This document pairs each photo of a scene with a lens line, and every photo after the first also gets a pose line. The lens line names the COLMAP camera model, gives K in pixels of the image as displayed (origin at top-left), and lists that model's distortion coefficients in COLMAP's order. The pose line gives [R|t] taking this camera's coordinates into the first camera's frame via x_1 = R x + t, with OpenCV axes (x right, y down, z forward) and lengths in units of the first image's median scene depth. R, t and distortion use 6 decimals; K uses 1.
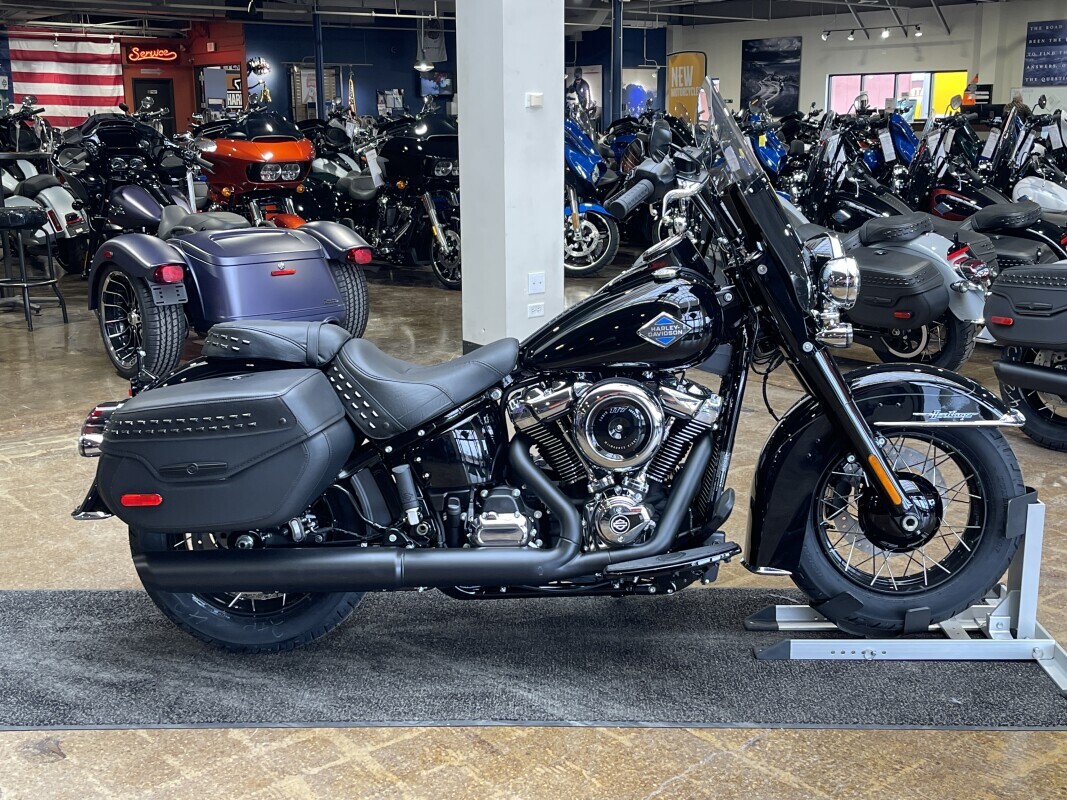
lens RADIAL K [[1219.3, 0, 533.8], [0, 1219.3, 397.1], [0, 0, 1]] dist [0.017849, 0.000000]
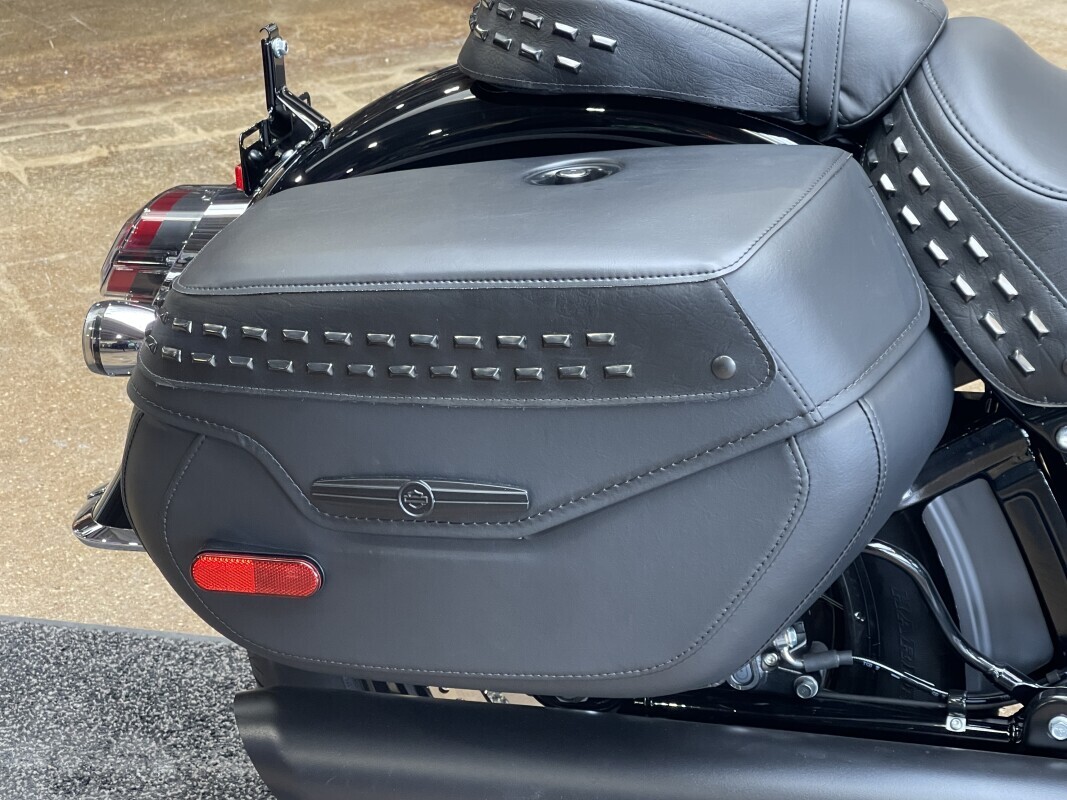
lens RADIAL K [[2334.8, 0, 535.9], [0, 2334.8, 401.8], [0, 0, 1]] dist [0.221795, 0.000000]
pose [[0.970939, 0.079193, -0.225847, -0.113979], [-0.032377, 0.978456, 0.203901, -0.074054], [0.237129, -0.190663, 0.952585, 0.429310]]
